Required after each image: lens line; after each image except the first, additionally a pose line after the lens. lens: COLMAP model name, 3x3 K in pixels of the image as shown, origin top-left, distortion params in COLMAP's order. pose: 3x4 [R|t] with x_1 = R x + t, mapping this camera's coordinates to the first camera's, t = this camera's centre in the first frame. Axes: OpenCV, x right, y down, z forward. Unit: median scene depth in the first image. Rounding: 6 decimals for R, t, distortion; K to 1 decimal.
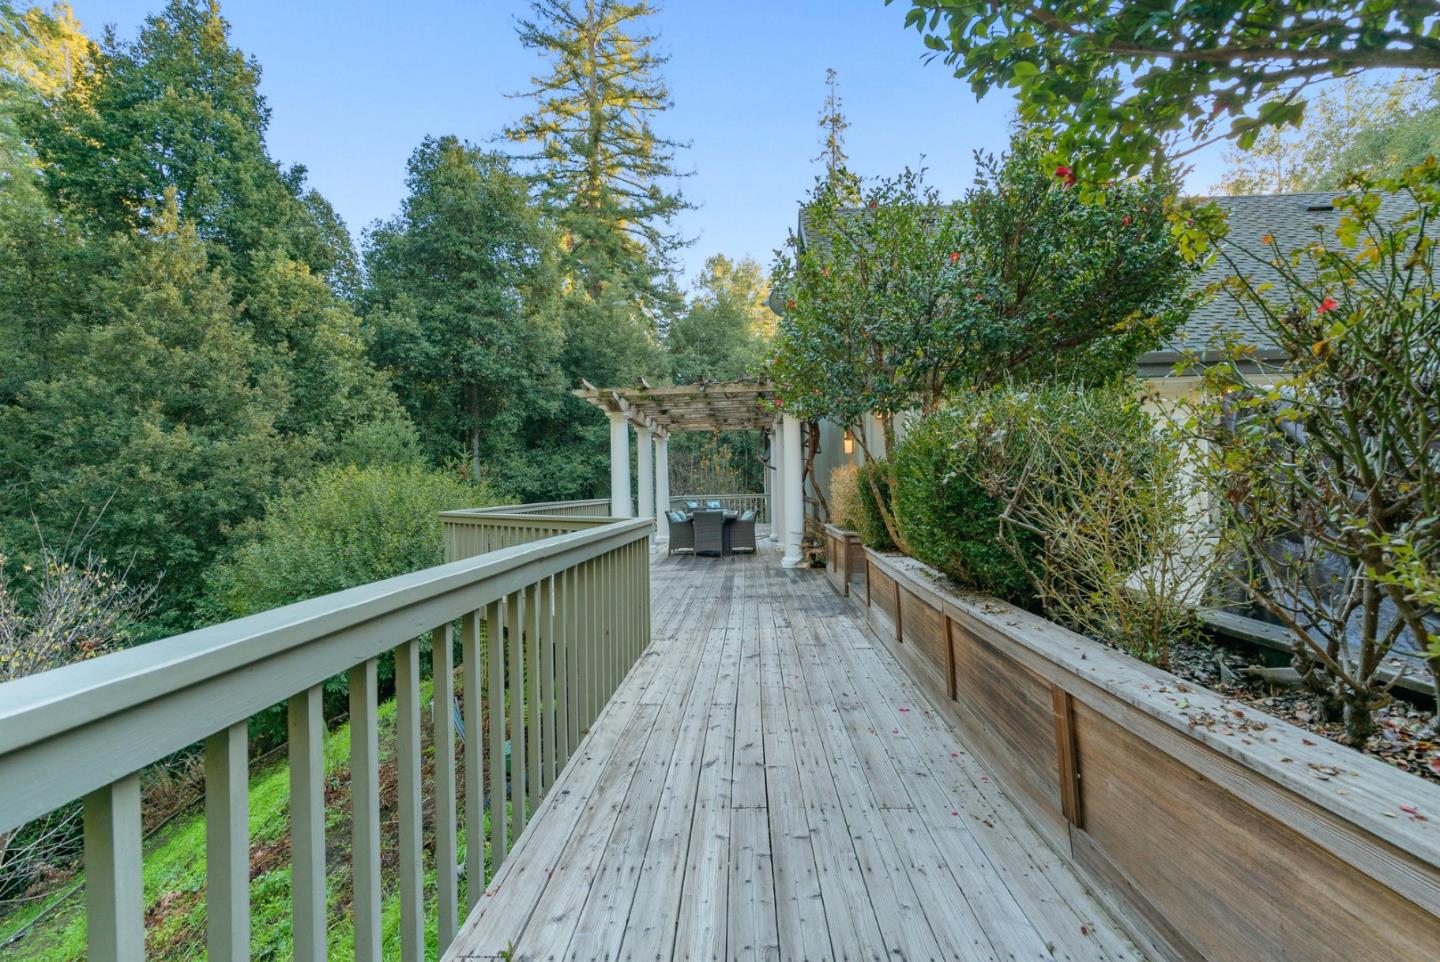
lens RADIAL K [[656.3, 0, 722.7], [0, 656.3, 486.0], [0, 0, 1]] dist [0.001660, 0.000537]
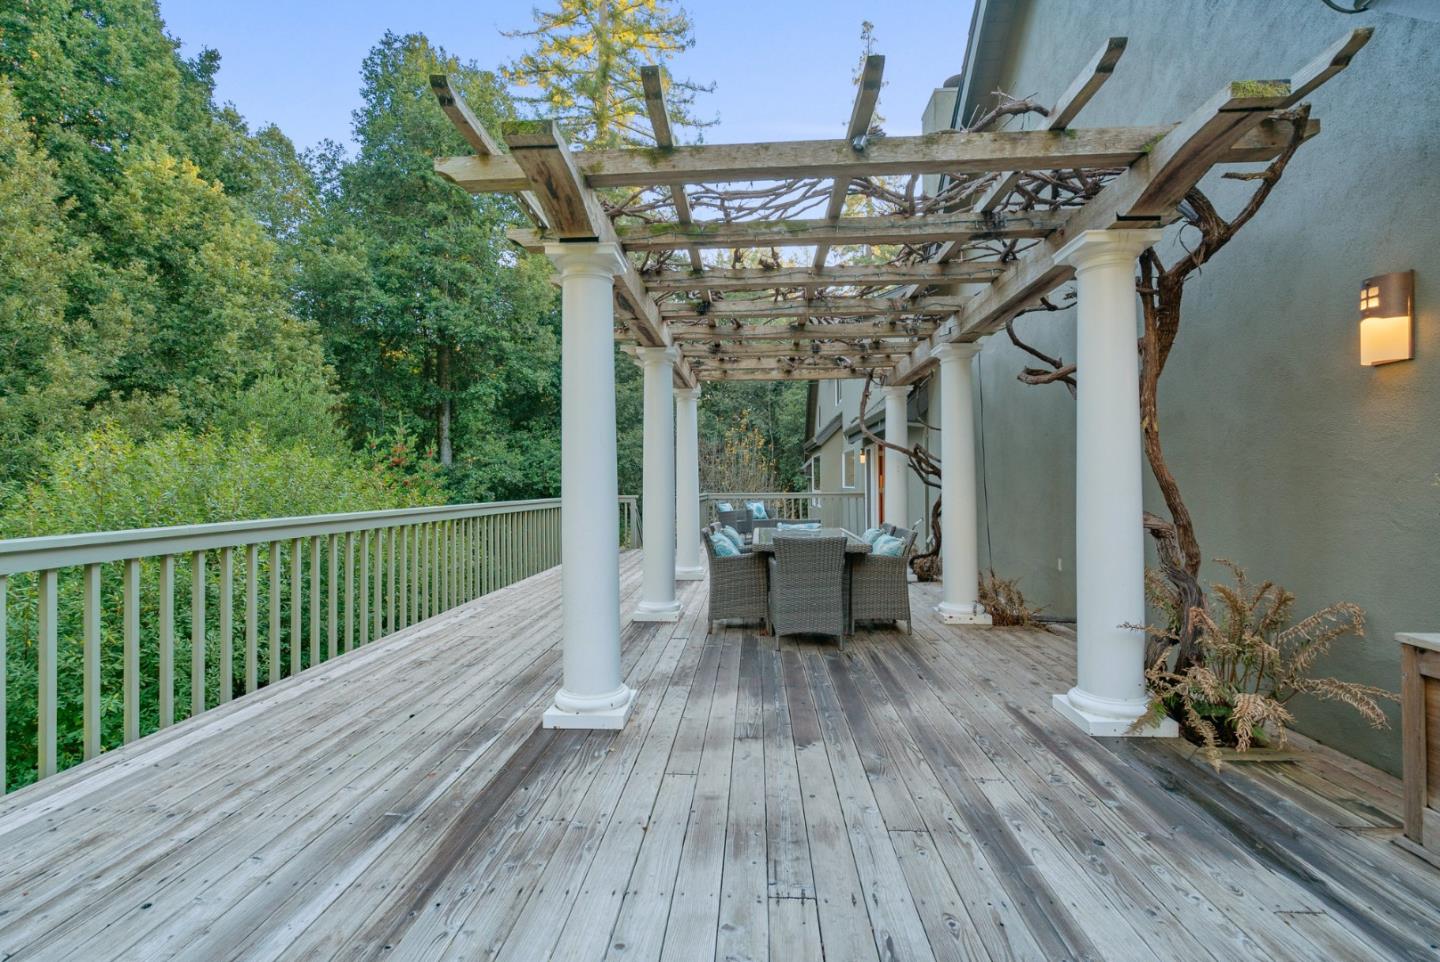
lens RADIAL K [[659.1, 0, 720.0], [0, 659.1, 481.0], [0, 0, 1]] dist [-0.003772, -0.000067]
pose [[0.999708, 0.017562, -0.016573, -0.026969], [-0.017571, 0.999846, -0.000397, 0.001604], [0.016564, 0.000689, 0.999863, 0.214391]]
